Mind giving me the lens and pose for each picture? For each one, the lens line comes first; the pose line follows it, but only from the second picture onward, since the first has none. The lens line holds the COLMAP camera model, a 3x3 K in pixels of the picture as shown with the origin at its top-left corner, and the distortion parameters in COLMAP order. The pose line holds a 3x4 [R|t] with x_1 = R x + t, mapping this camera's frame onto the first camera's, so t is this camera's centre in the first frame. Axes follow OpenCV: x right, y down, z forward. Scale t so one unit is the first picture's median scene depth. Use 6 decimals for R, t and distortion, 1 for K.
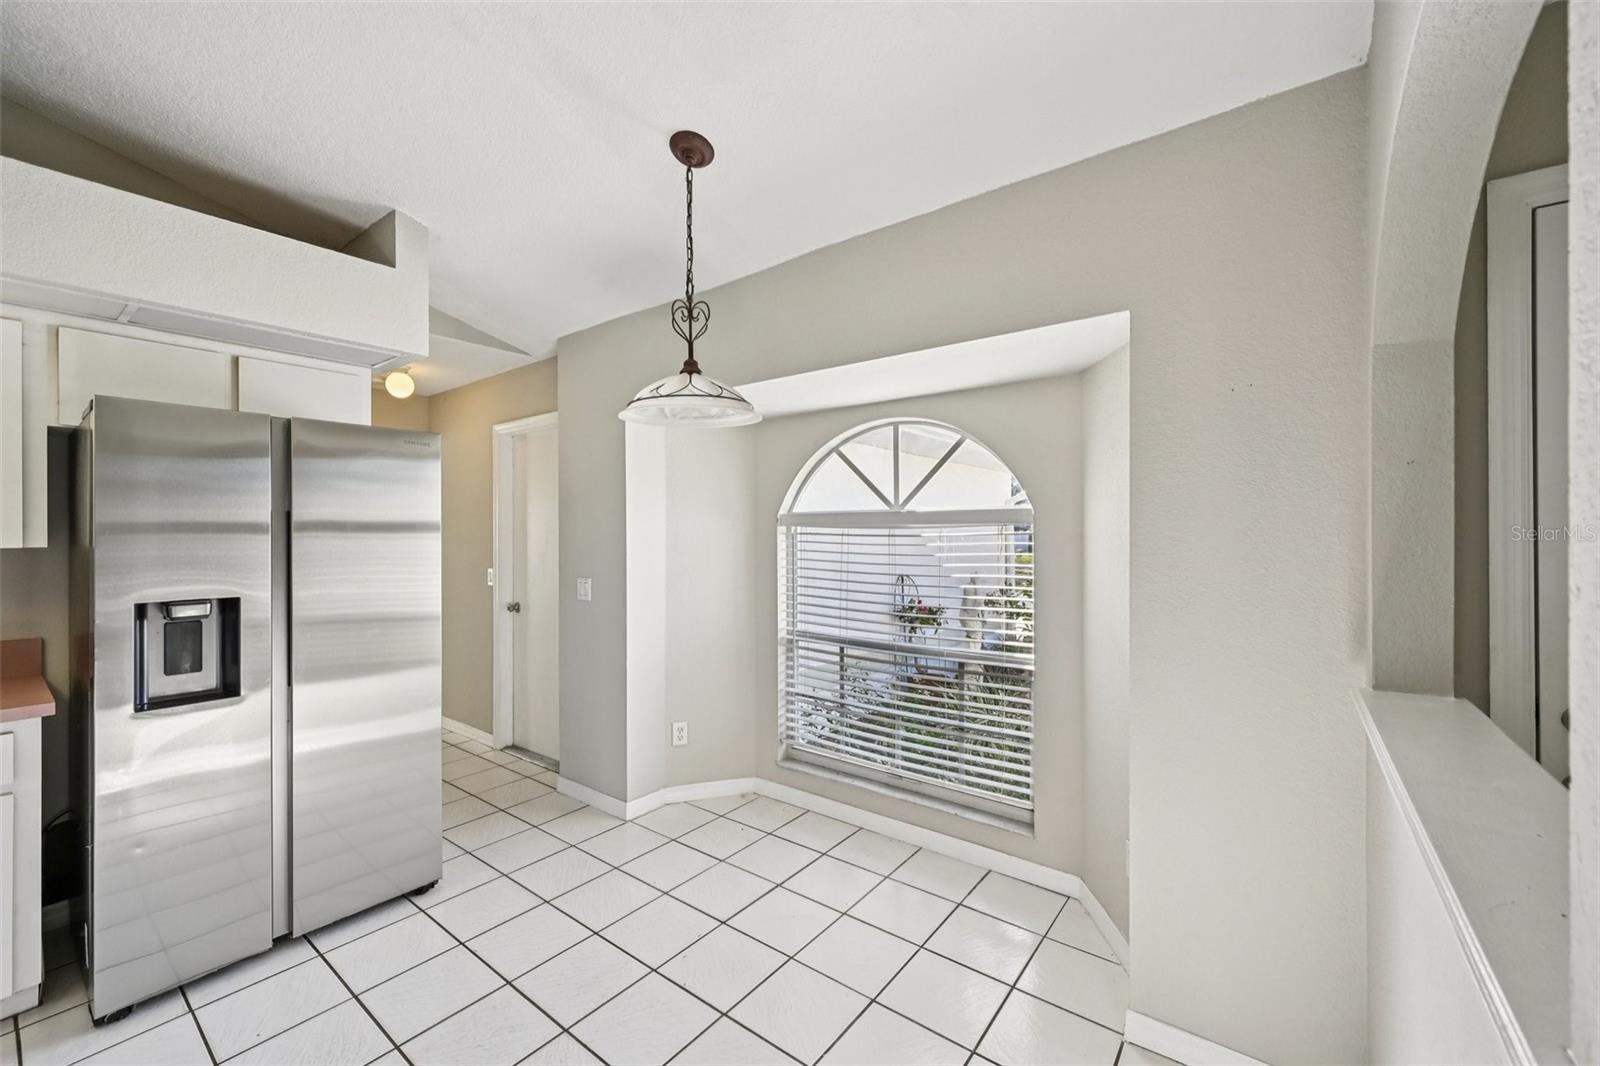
lens RADIAL K [[633.9, 0, 800.0], [0, 633.9, 533.0], [0, 0, 1]] dist [0.000135, 0.000002]
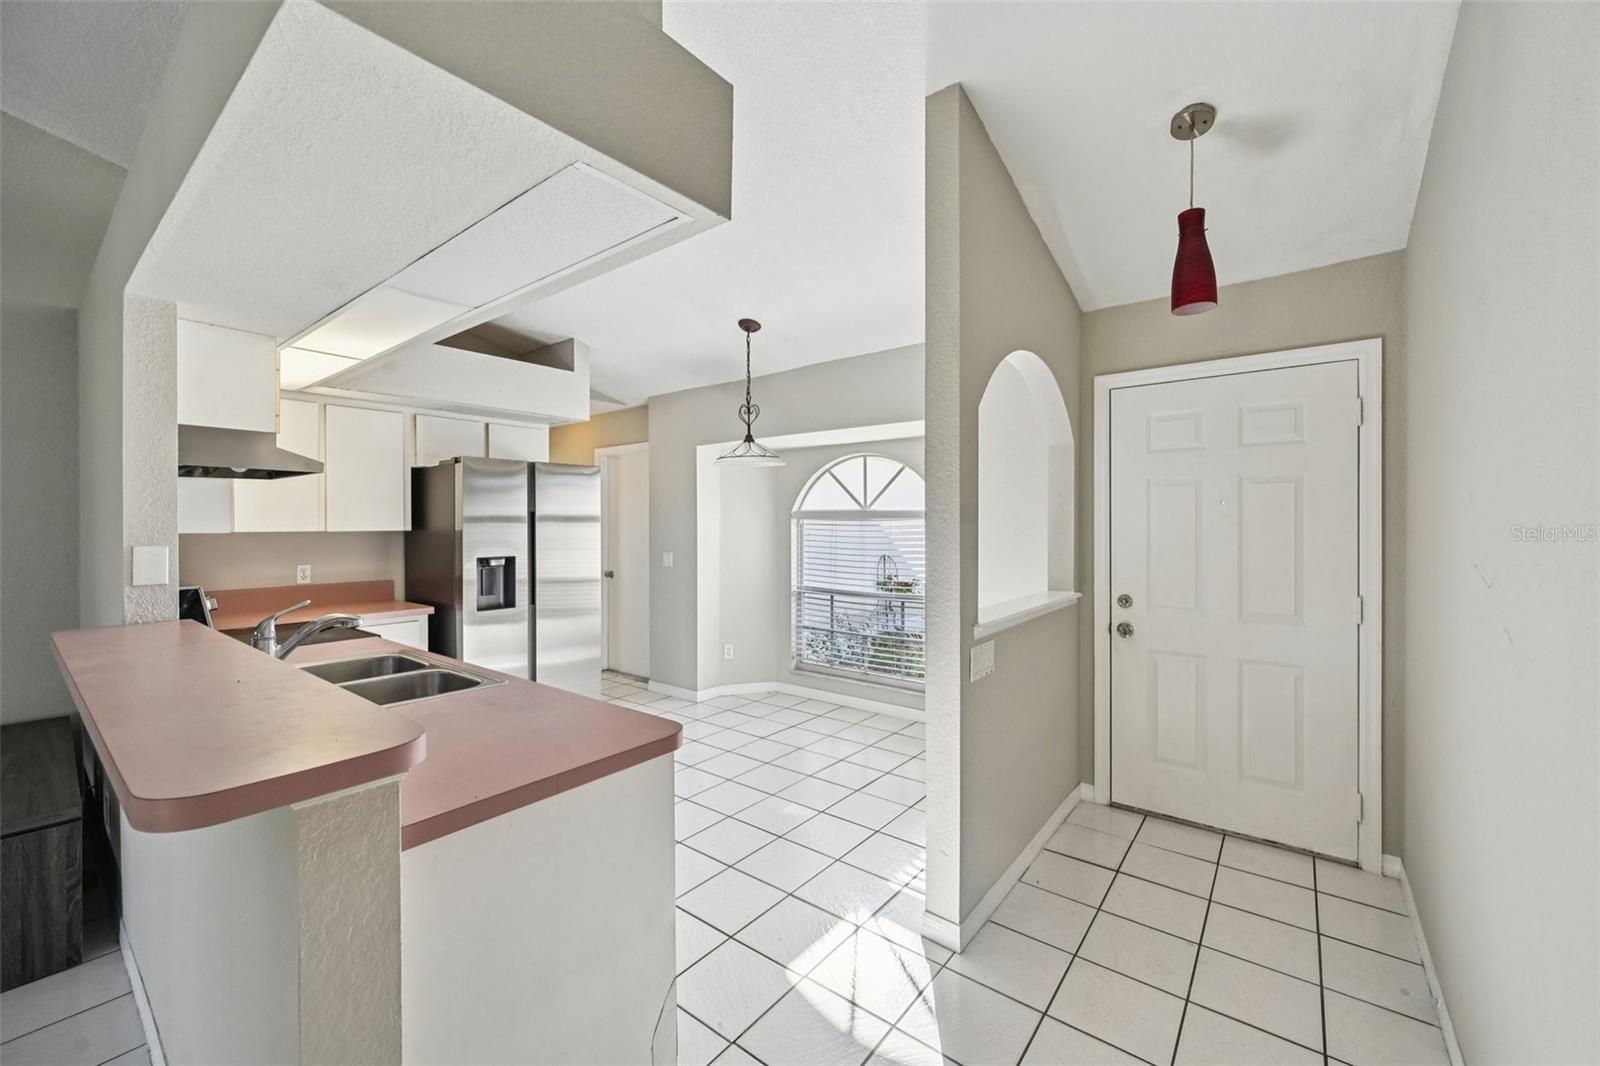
lens RADIAL K [[633.9, 0, 800.0], [0, 633.9, 533.0], [0, 0, 1]] dist [0.000135, 0.000002]
pose [[0.999923, 0.002152, -0.012250, 0.005585], [-0.001972, 0.999890, 0.014681, 0.000501], [0.012281, -0.014655, 0.999817, -0.604031]]
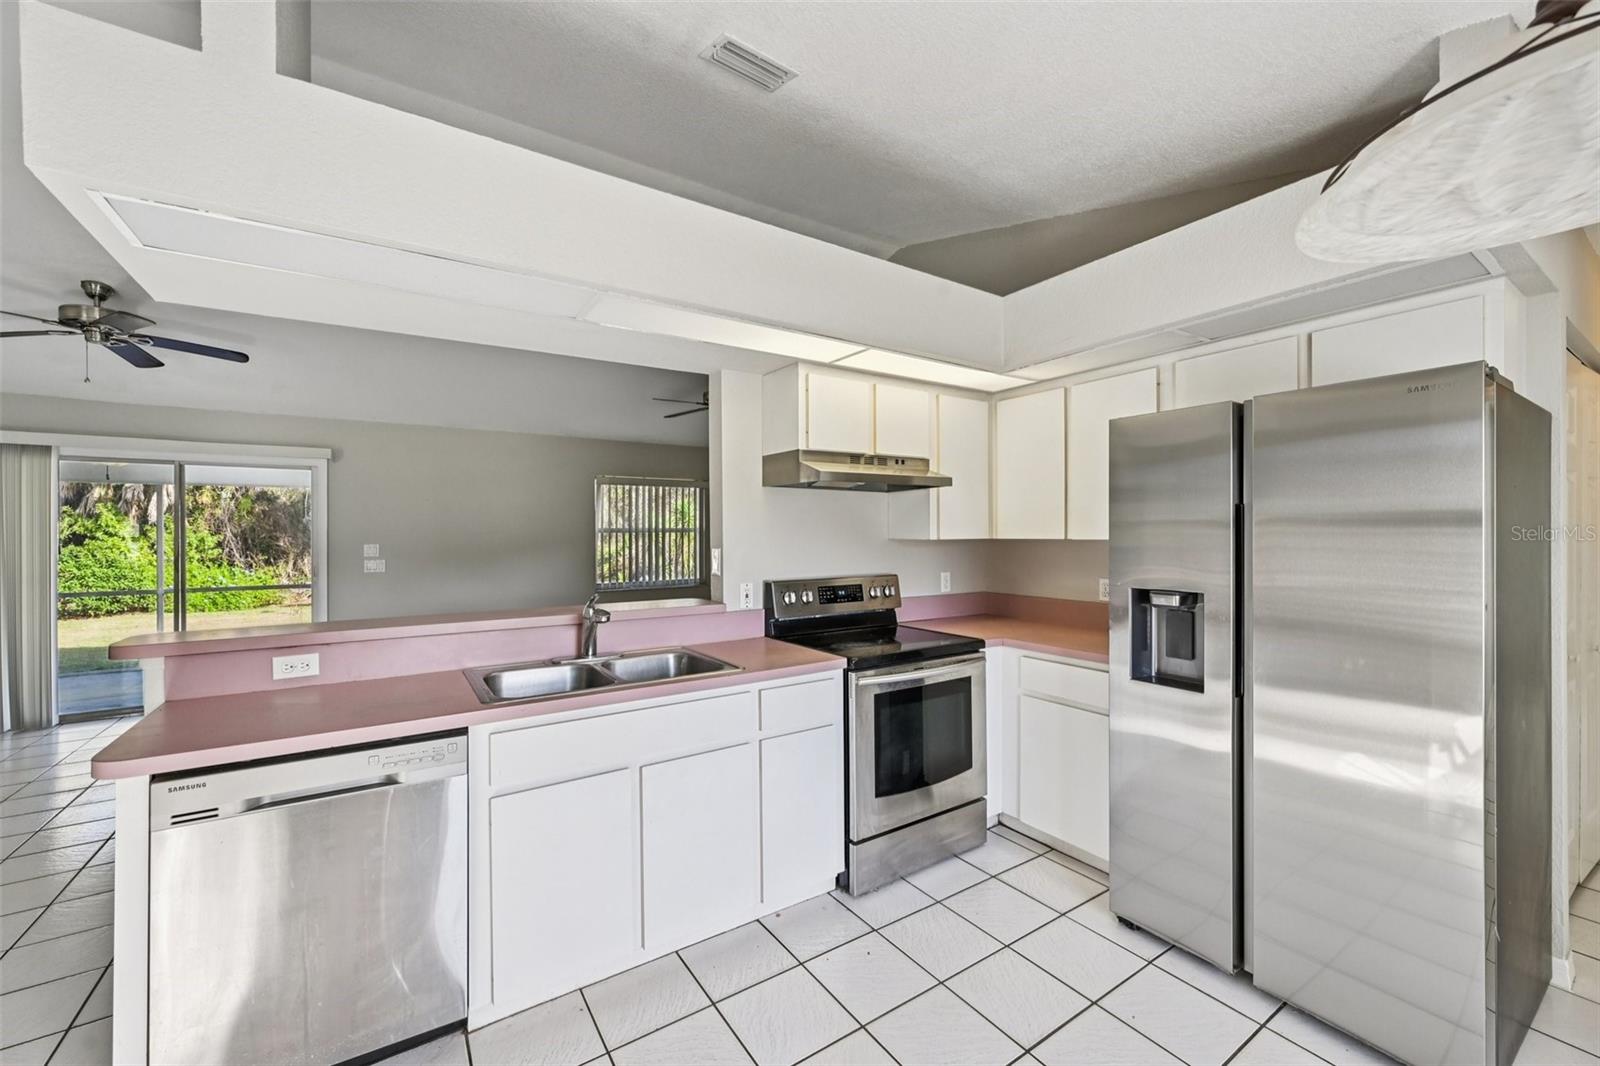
lens RADIAL K [[633.9, 0, 800.0], [0, 633.9, 533.0], [0, 0, 1]] dist [0.000135, 0.000002]
pose [[-0.321536, 0.008009, -0.946863, 0.169070], [0.002181, 0.999968, 0.007717, -0.000688], [0.946895, 0.000416, -0.321543, 0.479264]]
